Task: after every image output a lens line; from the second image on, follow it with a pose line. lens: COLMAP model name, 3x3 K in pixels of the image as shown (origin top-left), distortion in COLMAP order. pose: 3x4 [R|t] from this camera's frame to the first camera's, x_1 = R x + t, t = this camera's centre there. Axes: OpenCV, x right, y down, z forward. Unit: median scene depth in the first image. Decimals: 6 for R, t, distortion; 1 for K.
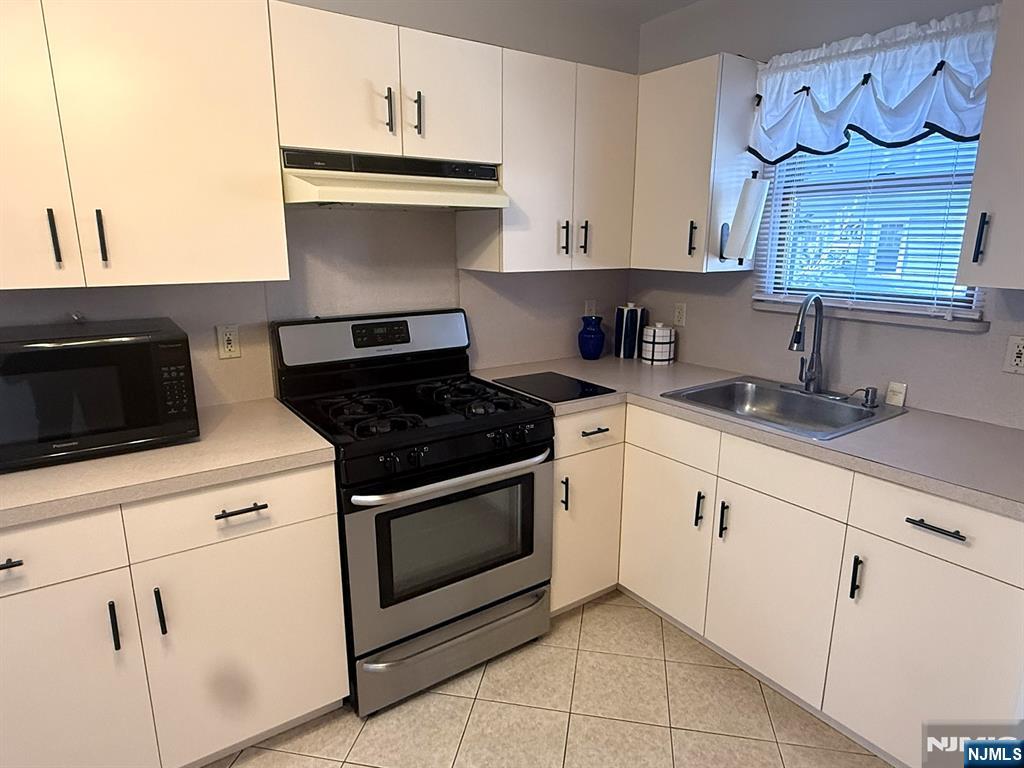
lens RADIAL K [[621.0, 0, 512.0], [0, 621.0, 384.0], [0, 0, 1]] dist [0.024104, 0.000808]
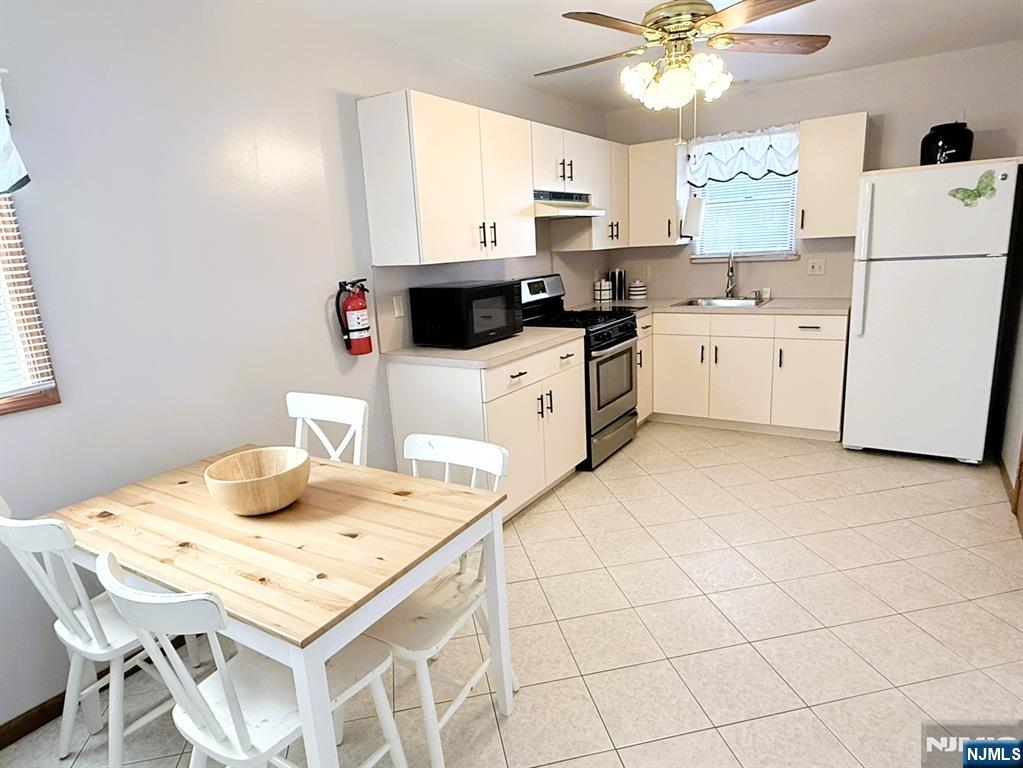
lens RADIAL K [[620.4, 0, 511.5], [0, 620.4, 384.0], [0, 0, 1]] dist [0.024104, 0.000808]
pose [[0.923265, -0.135507, 0.359471, -1.016882], [0.143388, 0.989655, 0.004787, 0.188840], [-0.356401, 0.047124, 0.933144, -0.692787]]
